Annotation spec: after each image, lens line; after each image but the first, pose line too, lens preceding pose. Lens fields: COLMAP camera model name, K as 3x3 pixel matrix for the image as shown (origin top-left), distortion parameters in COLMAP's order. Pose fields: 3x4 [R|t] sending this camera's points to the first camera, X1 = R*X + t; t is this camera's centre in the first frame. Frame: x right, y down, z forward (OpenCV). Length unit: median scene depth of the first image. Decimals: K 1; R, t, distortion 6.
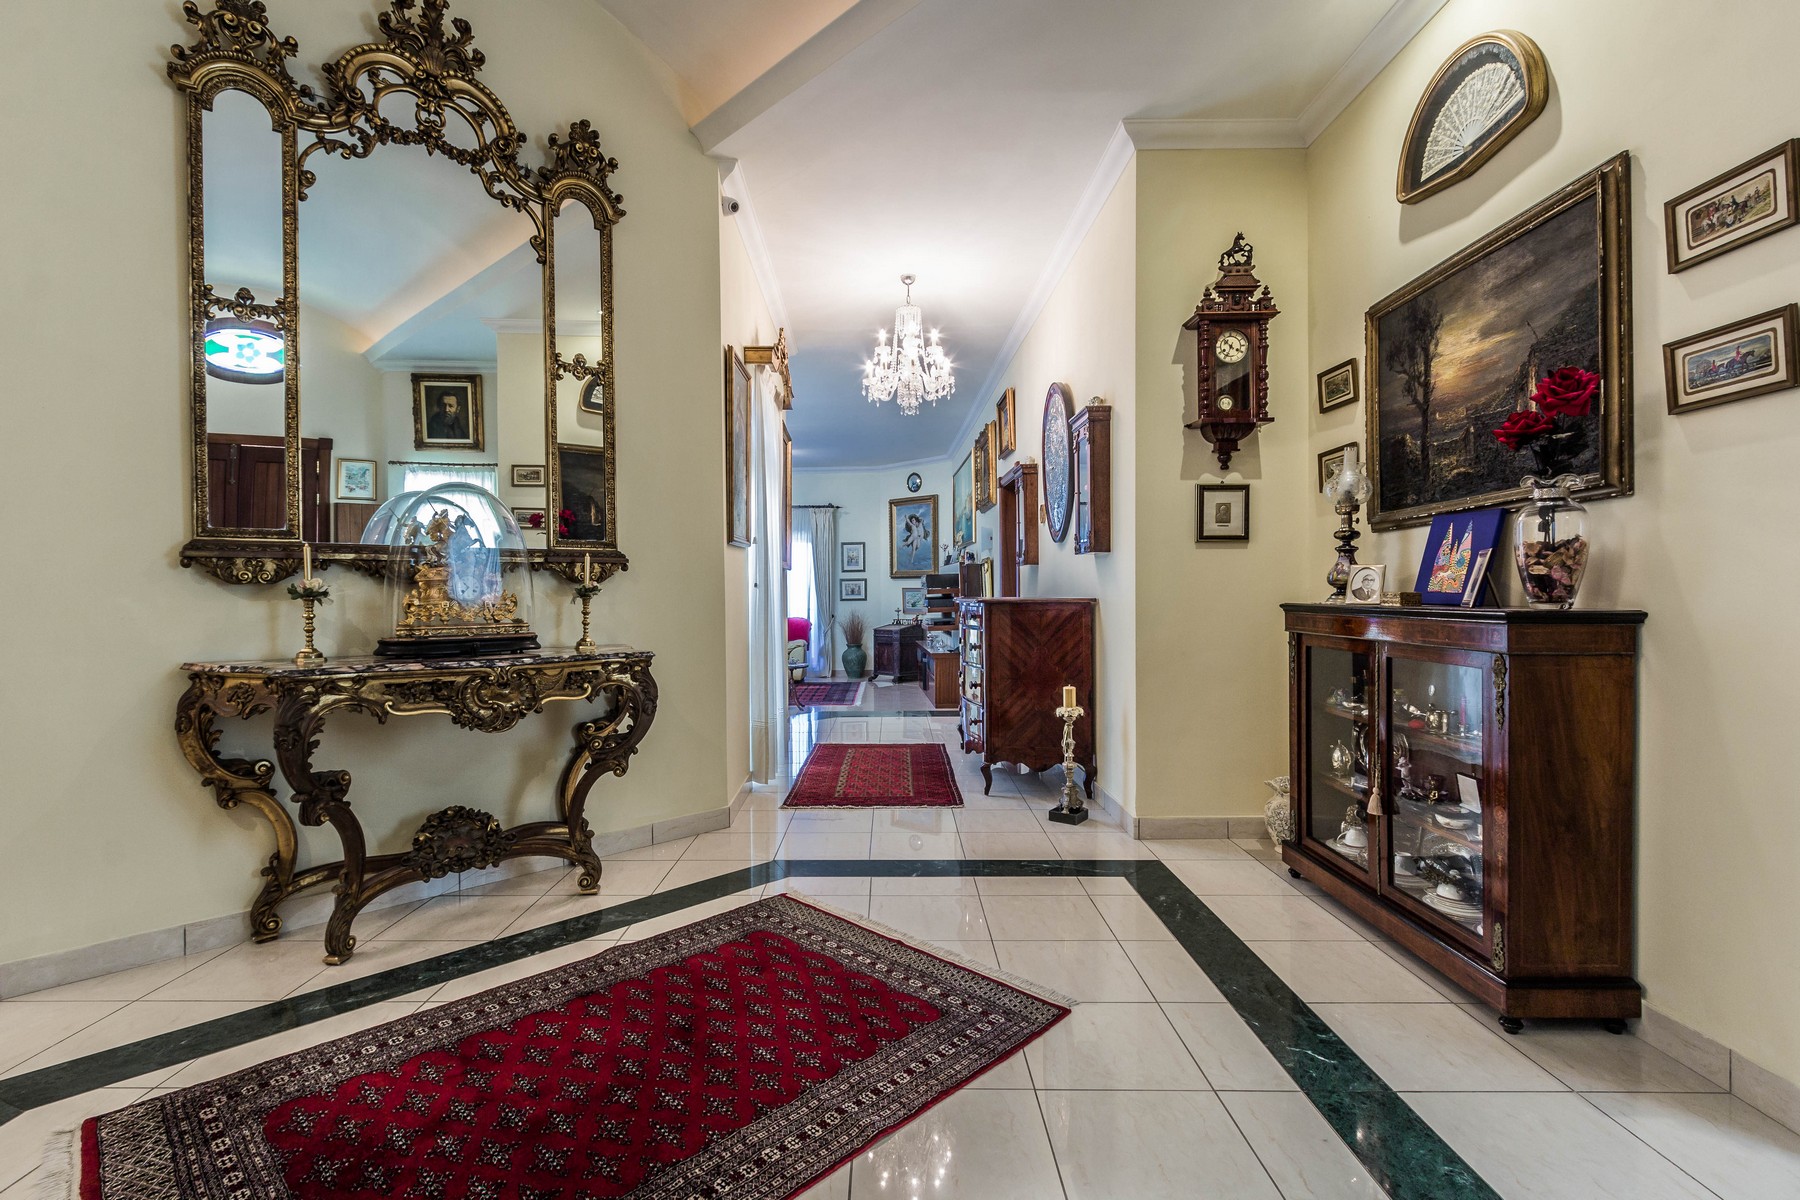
lens RADIAL K [[842.3, 0, 894.5], [0, 842.3, 590.9], [0, 0, 1]] dist [-0.003696, -0.000521]
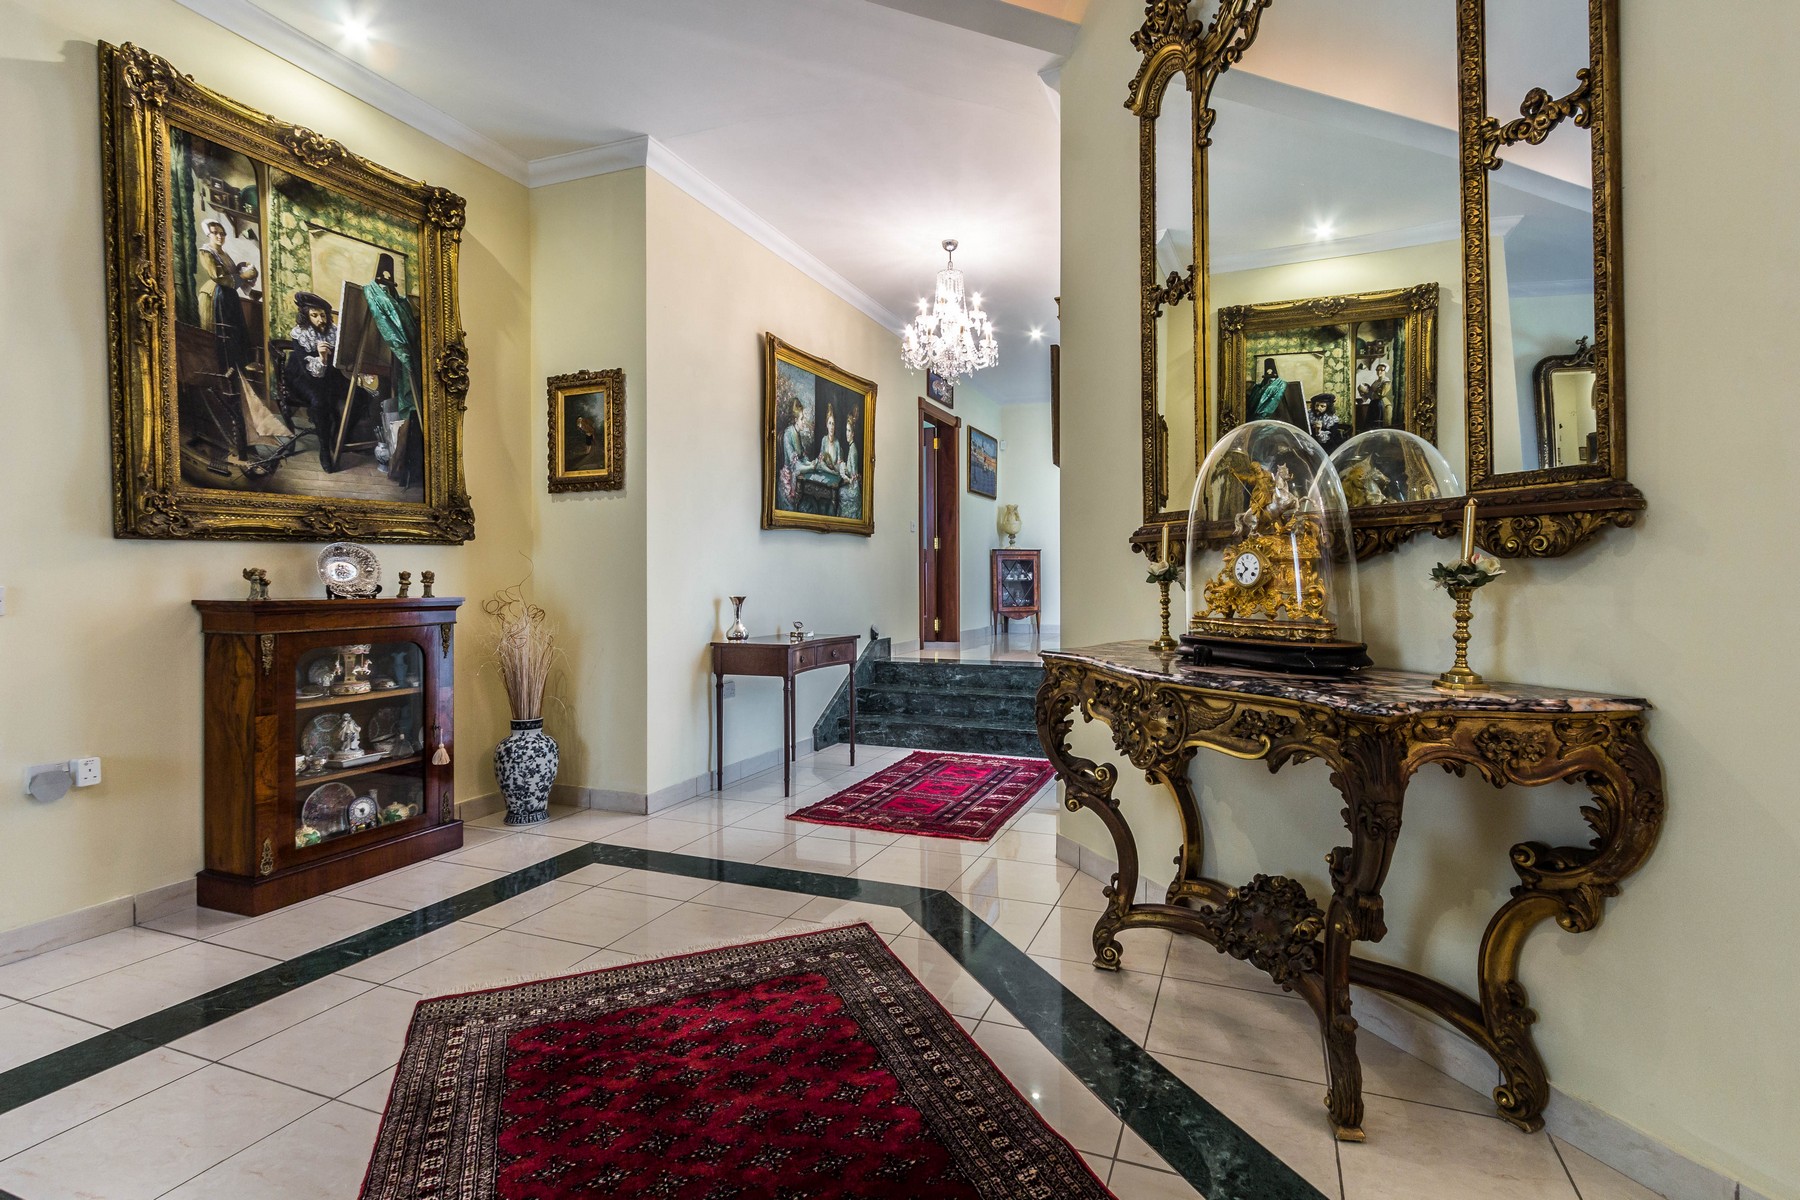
lens RADIAL K [[842.3, 0, 894.5], [0, 842.3, 590.9], [0, 0, 1]] dist [-0.003696, -0.000521]
pose [[-0.381892, 0.021931, -0.923947, 0.284143], [0.009623, 0.999759, 0.019753, -0.002105], [0.924157, -0.001347, -0.382011, 1.116111]]
